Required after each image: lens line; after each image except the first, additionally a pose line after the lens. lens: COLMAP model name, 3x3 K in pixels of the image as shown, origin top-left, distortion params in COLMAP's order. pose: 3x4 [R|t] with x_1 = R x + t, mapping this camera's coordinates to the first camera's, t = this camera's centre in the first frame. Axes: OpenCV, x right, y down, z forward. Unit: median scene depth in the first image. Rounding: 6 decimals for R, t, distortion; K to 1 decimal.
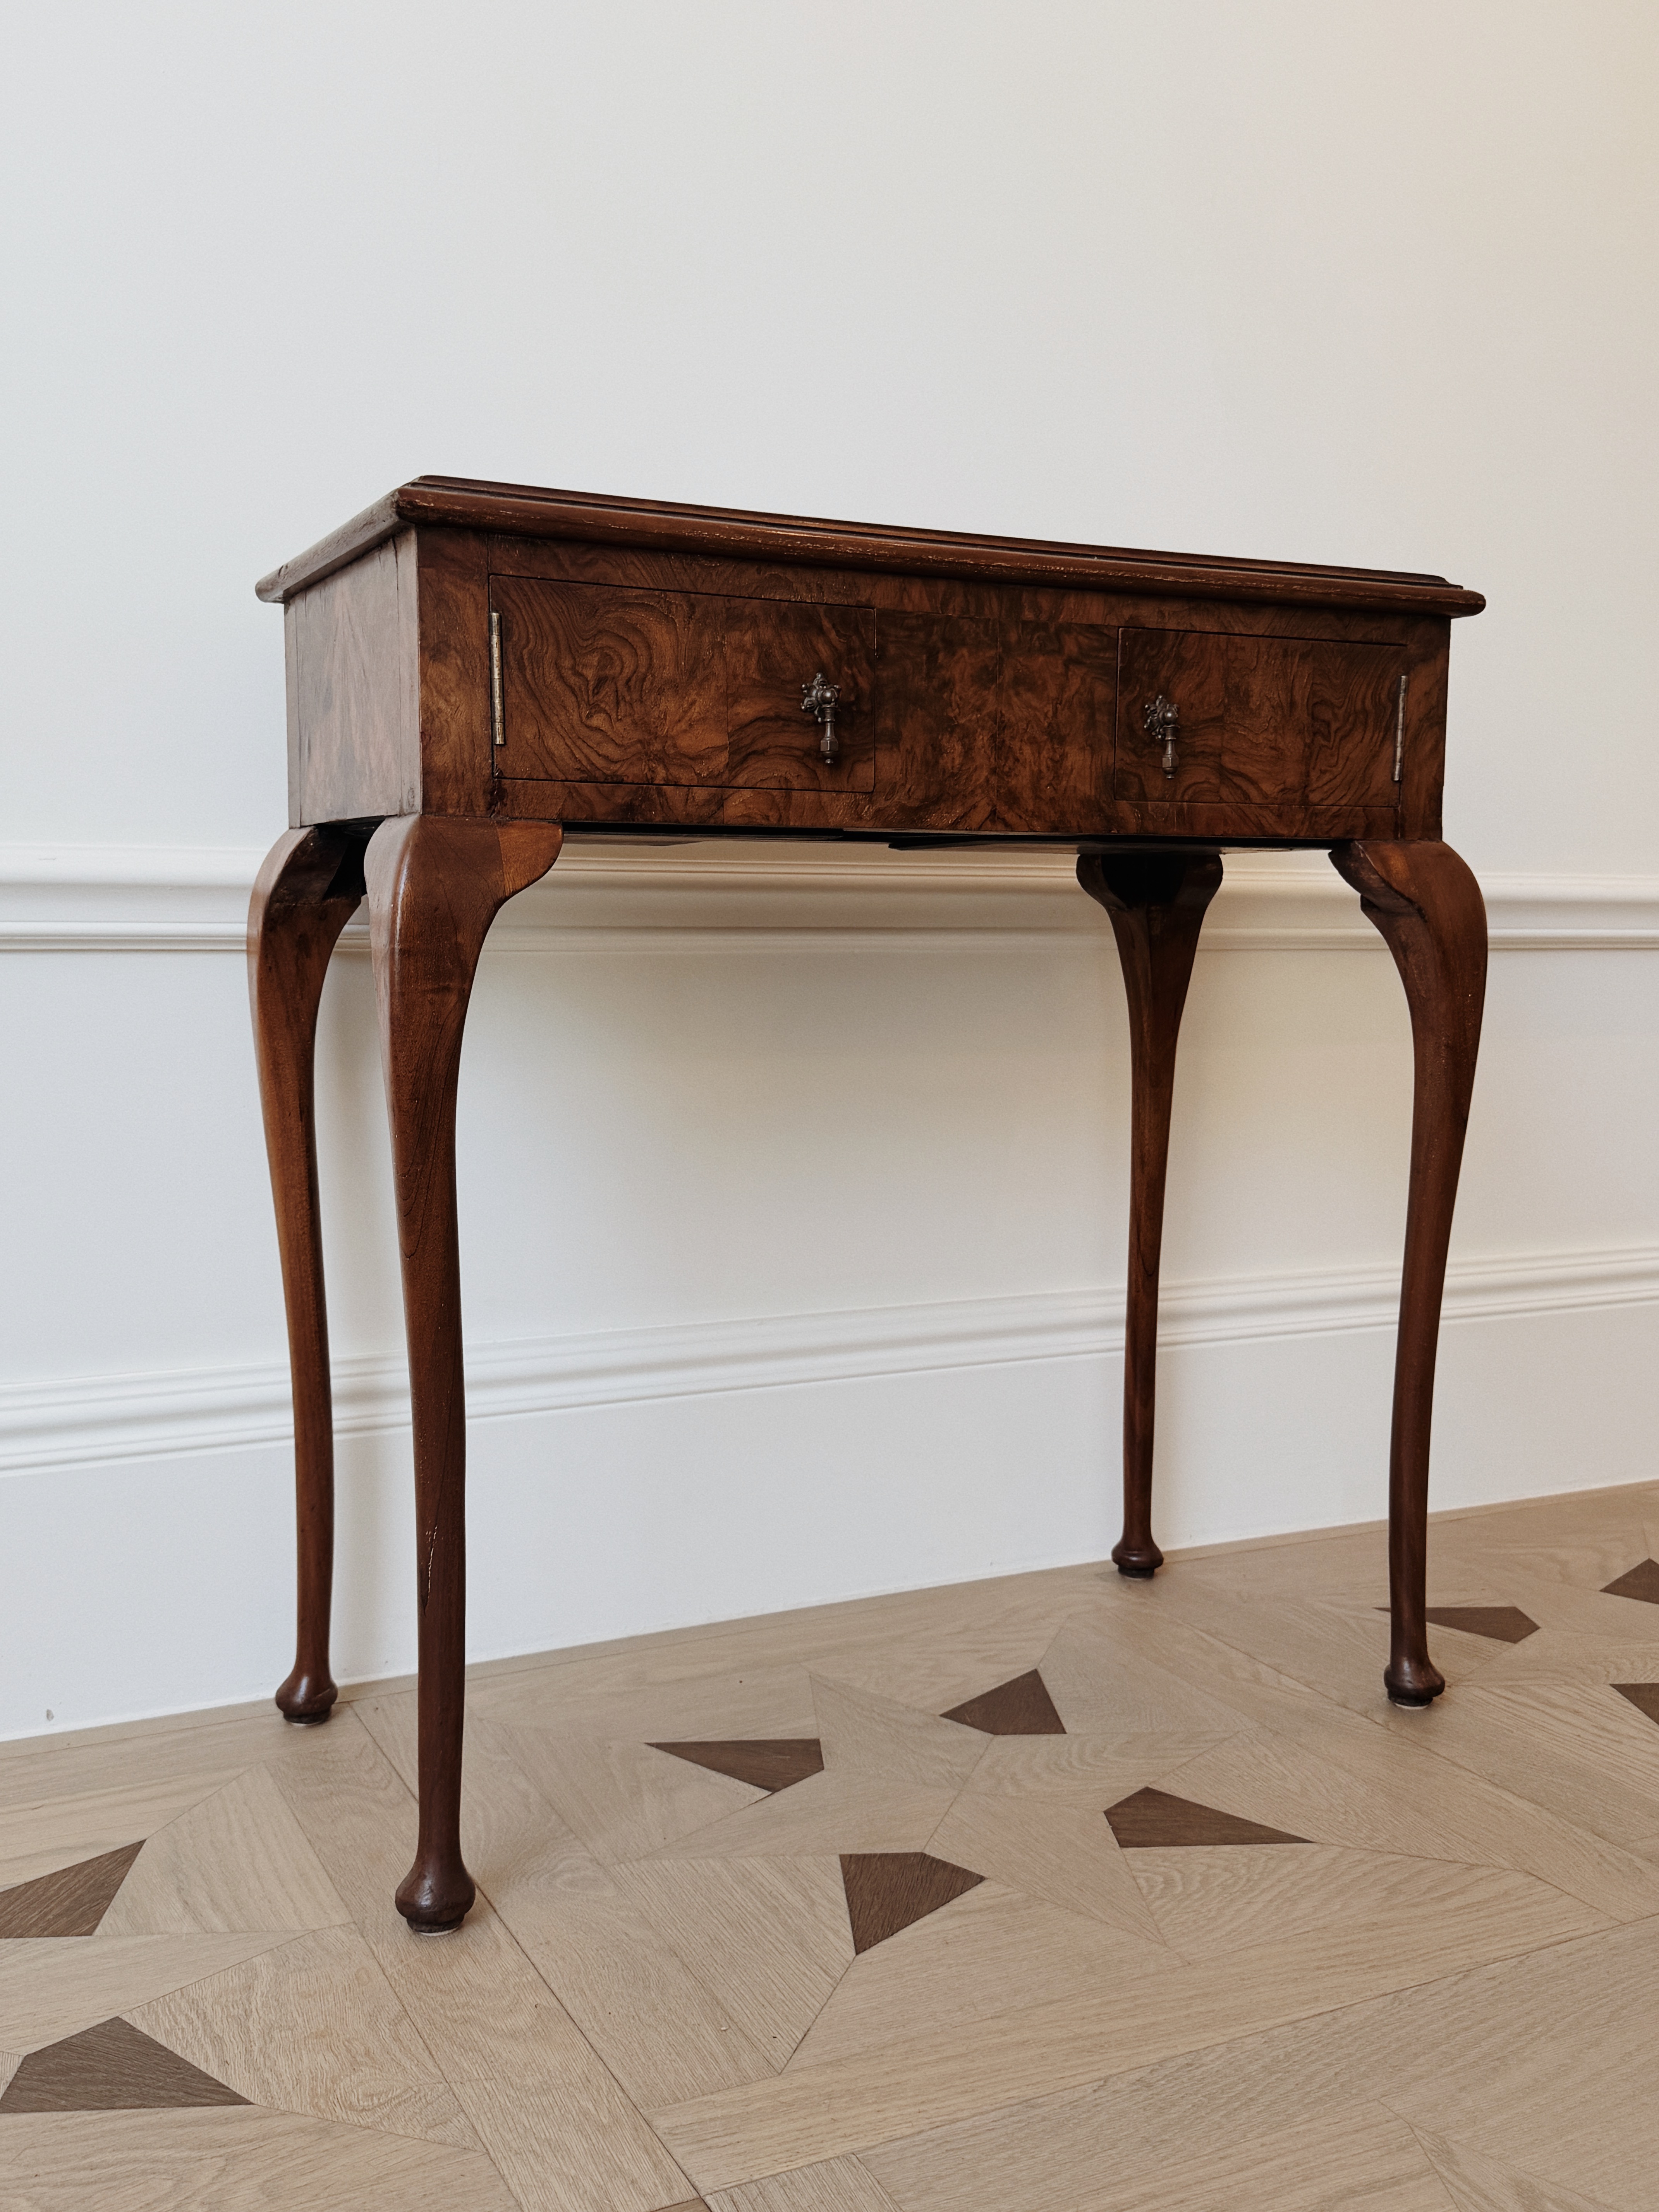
lens RADIAL K [[2085.8, 0, 834.6], [0, 2085.8, 1112.1], [0, 0, 1]] dist [0.063461, 0.000000]
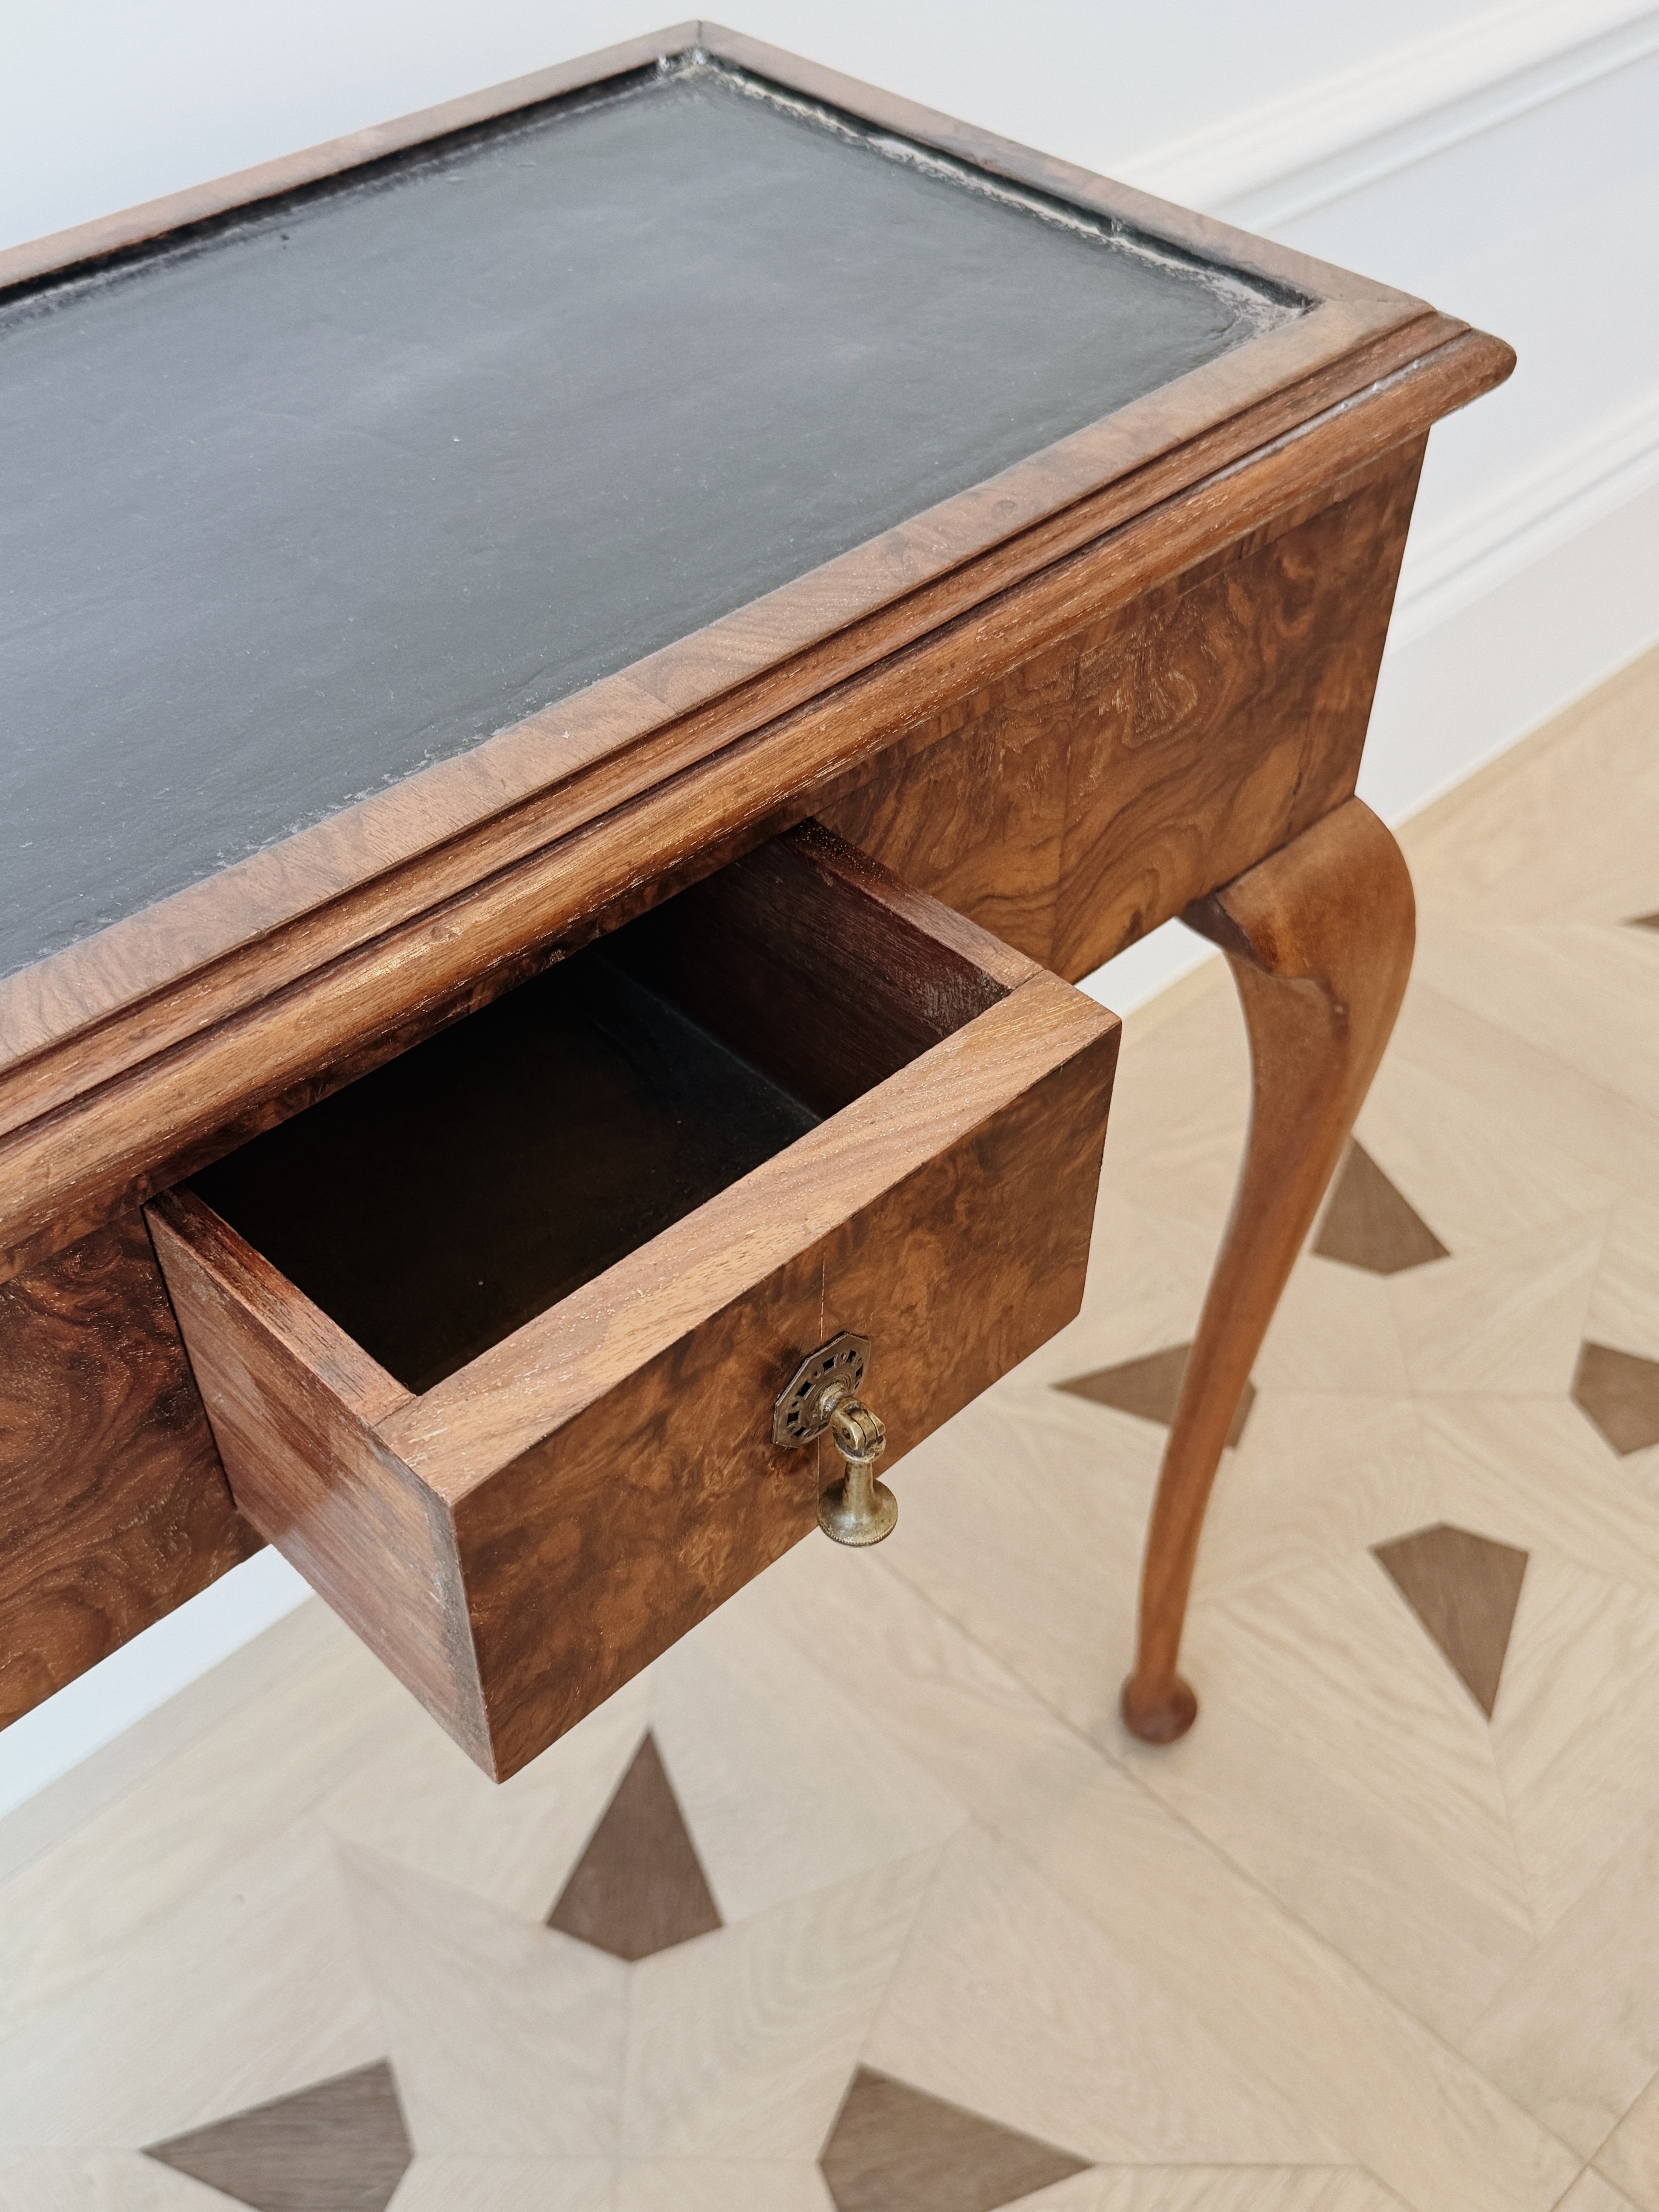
lens RADIAL K [[2247.6, 0, 842.6], [0, 2247.6, 1101.3], [0, 0, 1]] dist [0.057647, 0.000000]
pose [[0.951367, -0.216600, 0.219056, 0.045288], [0.029933, 0.772712, 0.634051, -0.480266], [-0.306602, -0.596658, 0.741616, 0.667609]]
